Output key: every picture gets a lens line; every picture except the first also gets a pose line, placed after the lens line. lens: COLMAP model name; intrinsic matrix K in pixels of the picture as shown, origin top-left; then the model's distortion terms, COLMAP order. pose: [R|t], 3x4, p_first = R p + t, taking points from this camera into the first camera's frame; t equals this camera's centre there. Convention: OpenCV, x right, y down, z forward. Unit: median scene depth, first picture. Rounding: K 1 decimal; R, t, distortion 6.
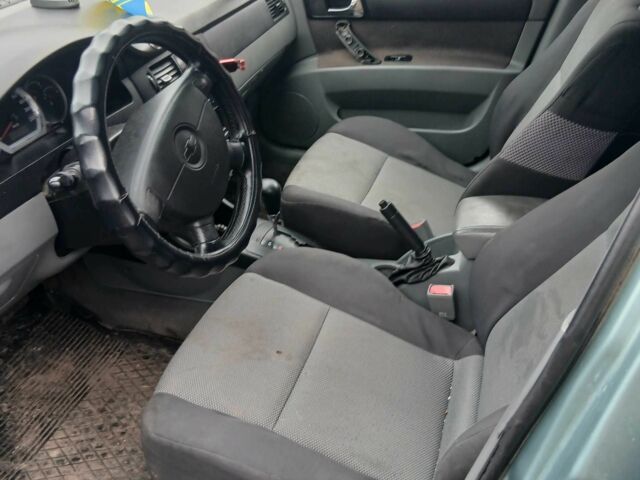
lens RADIAL K [[647.1, 0, 320.0], [0, 647.1, 240.0], [0, 0, 1]] dist [0.128603, -0.241439]
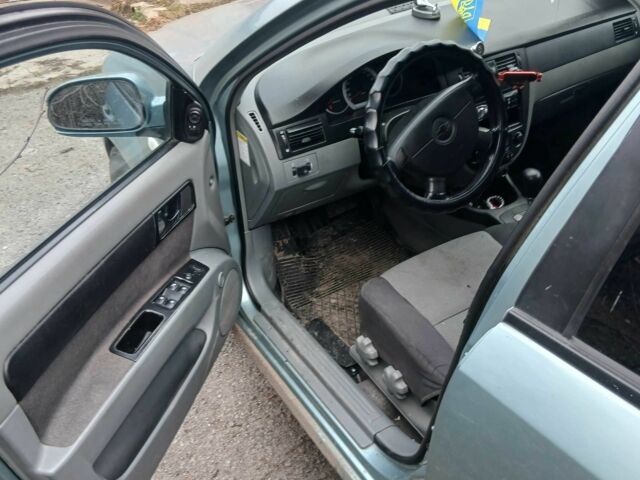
lens RADIAL K [[647.1, 0, 320.0], [0, 647.1, 240.0], [0, 0, 1]] dist [0.128603, -0.241439]
pose [[0.764709, 0.318530, -0.560141, 0.496717], [-0.294861, 0.945905, 0.135352, -0.018353], [0.572954, 0.061659, 0.817265, -0.372265]]
